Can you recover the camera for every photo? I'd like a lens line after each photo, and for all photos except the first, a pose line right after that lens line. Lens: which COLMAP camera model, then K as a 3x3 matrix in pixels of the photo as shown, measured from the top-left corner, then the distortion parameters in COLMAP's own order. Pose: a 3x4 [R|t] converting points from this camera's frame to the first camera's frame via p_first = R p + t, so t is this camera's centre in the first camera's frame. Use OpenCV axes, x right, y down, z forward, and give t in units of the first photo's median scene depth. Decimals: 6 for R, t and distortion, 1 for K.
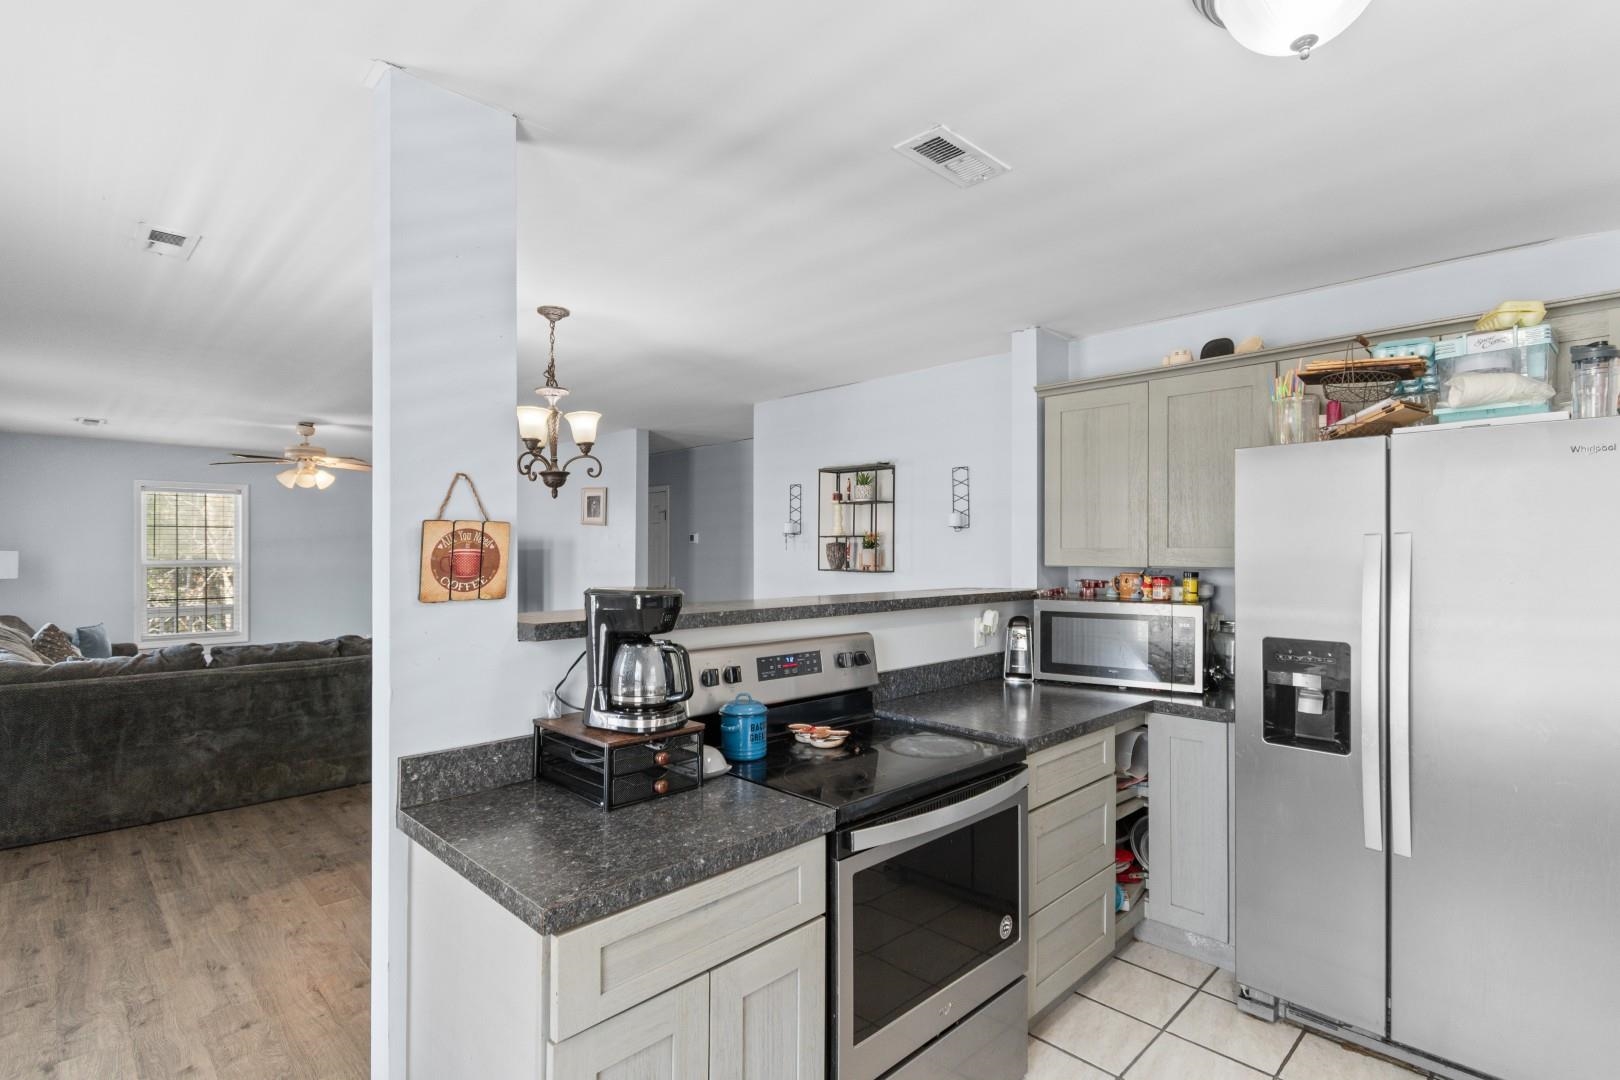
lens RADIAL K [[781.4, 0, 808.9], [0, 781.4, 548.0], [0, 0, 1]] dist [-0.001386, -0.000210]
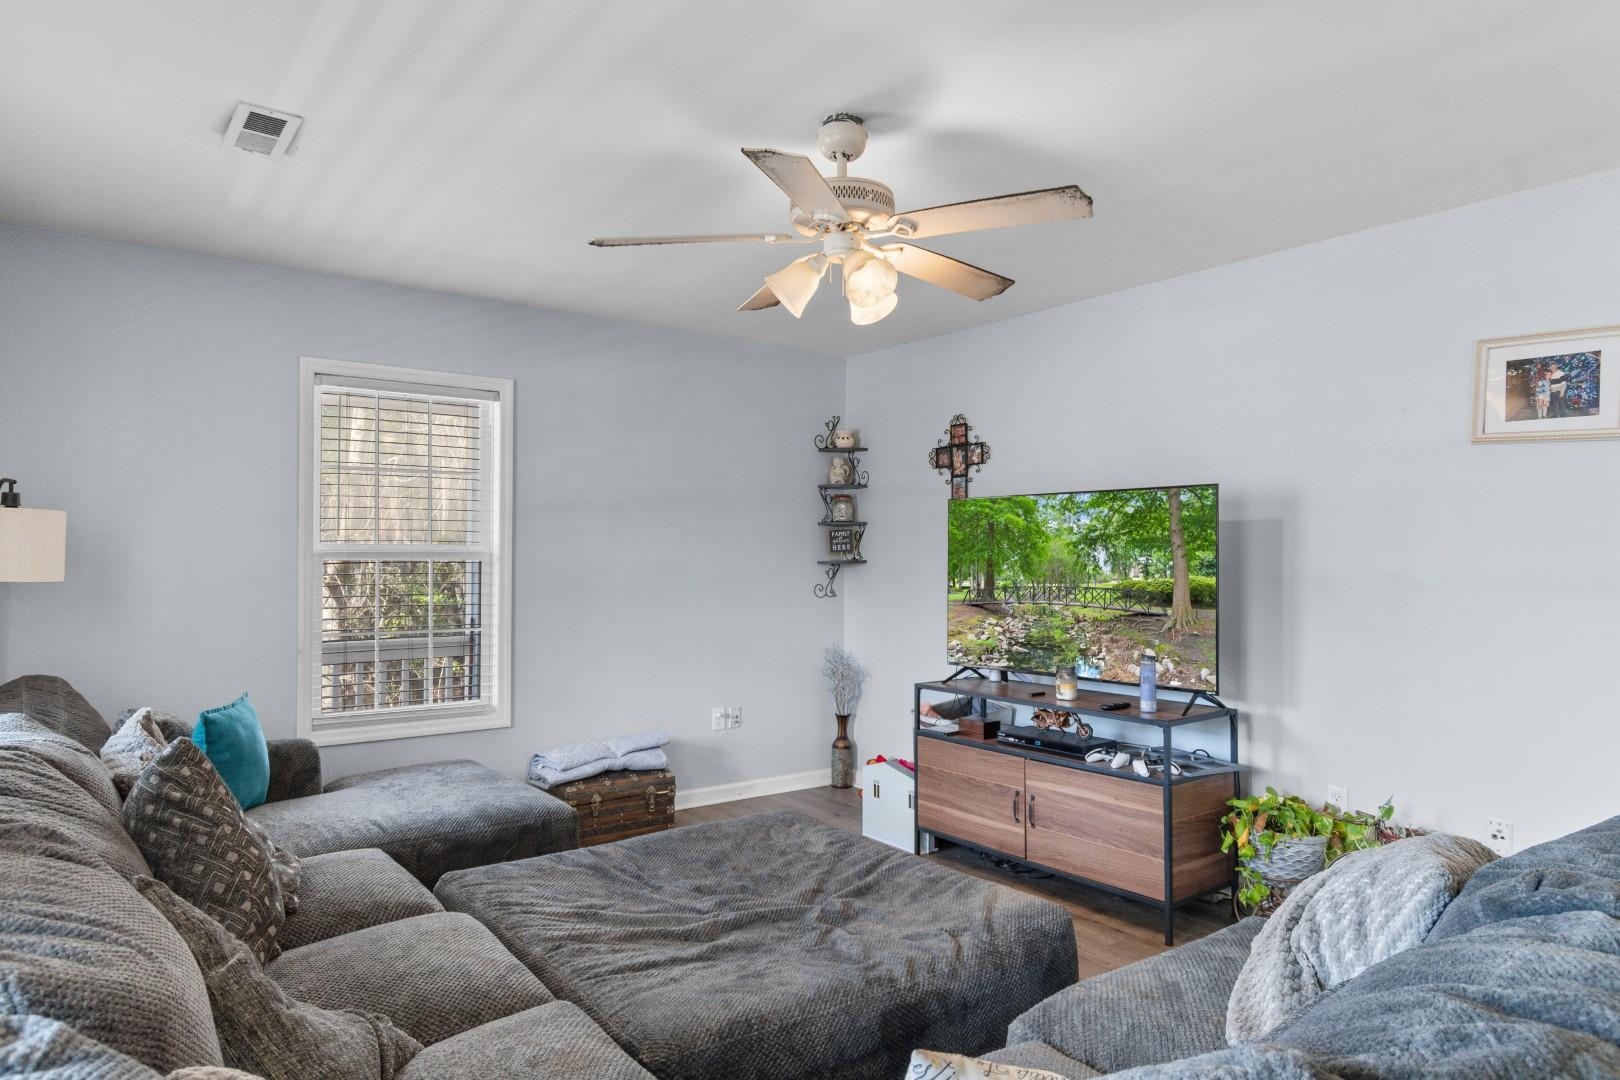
lens RADIAL K [[1009.3, 0, 820.4], [0, 1009.3, 553.4], [0, 0, 1]] dist [0.011337, 0.000732]
pose [[0.991264, 0.001582, -0.131883, -1.441916], [-0.001563, 0.999999, 0.000246, 0.059507], [0.131883, -0.000038, 0.991265, 1.376574]]
